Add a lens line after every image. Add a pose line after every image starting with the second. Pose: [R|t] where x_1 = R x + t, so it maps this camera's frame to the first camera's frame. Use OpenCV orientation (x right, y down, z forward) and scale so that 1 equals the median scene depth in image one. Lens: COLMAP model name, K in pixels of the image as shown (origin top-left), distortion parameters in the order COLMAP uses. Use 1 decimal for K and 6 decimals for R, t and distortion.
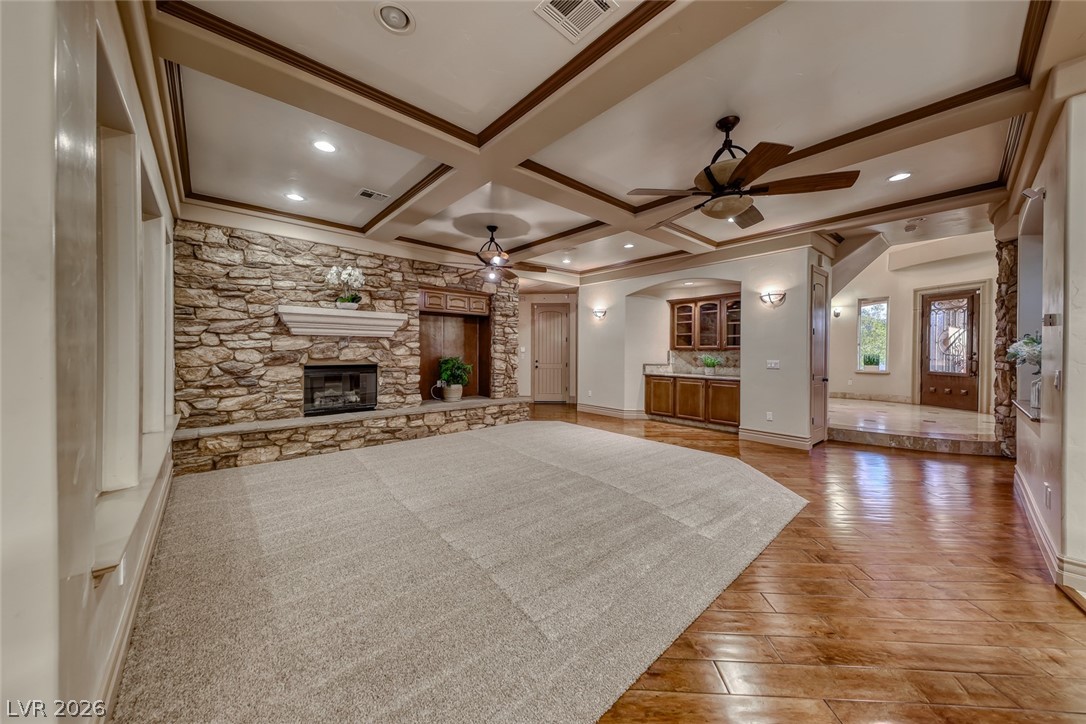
lens RADIAL K [[373.4, 0, 545.9], [0, 373.4, 355.5], [0, 0, 1]] dist [0.011622, -0.004480]
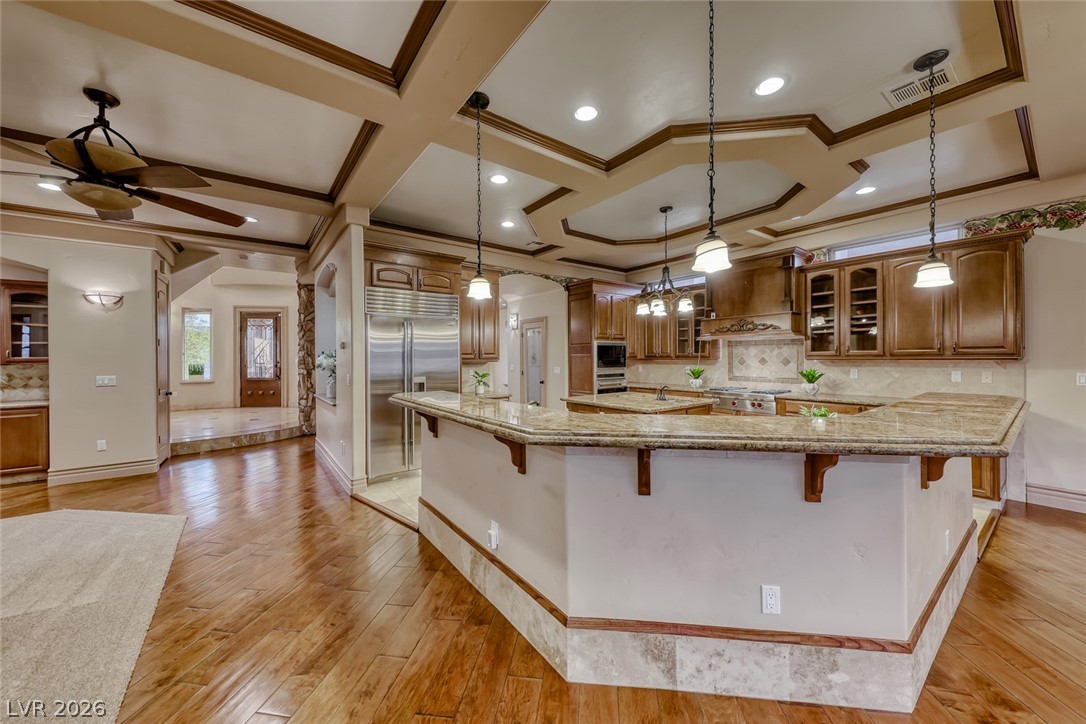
lens RADIAL K [[373.4, 0, 538.8], [0, 373.4, 355.6], [0, 0, 1]] dist [0.011622, -0.004480]
pose [[0.088825, 0.003004, 0.996043, -0.120612], [0.017394, 0.999838, -0.004566, -0.010365], [-0.995895, 0.017731, 0.088758, -0.016214]]
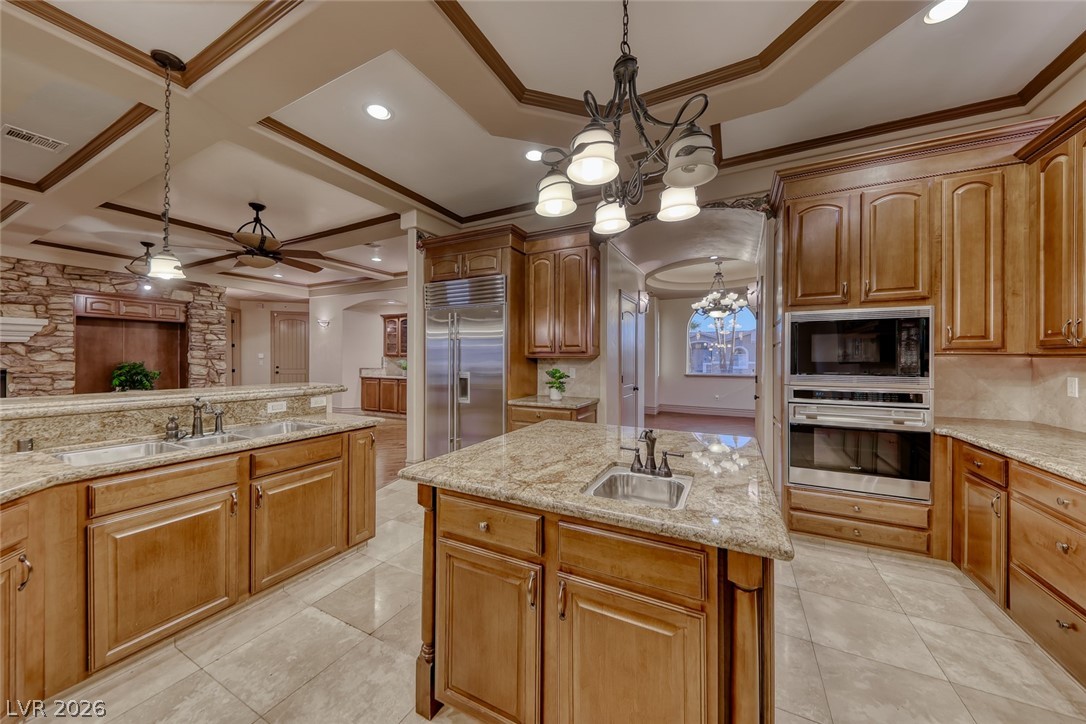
lens RADIAL K [[373.4, 0, 539.6], [0, 373.4, 359.4], [0, 0, 1]] dist [0.011622, -0.004480]
pose [[0.933916, -0.000525, 0.357491, 0.487305], [0.002851, 0.999978, -0.005978, 0.005238], [-0.357480, 0.006602, 0.933898, -0.398959]]
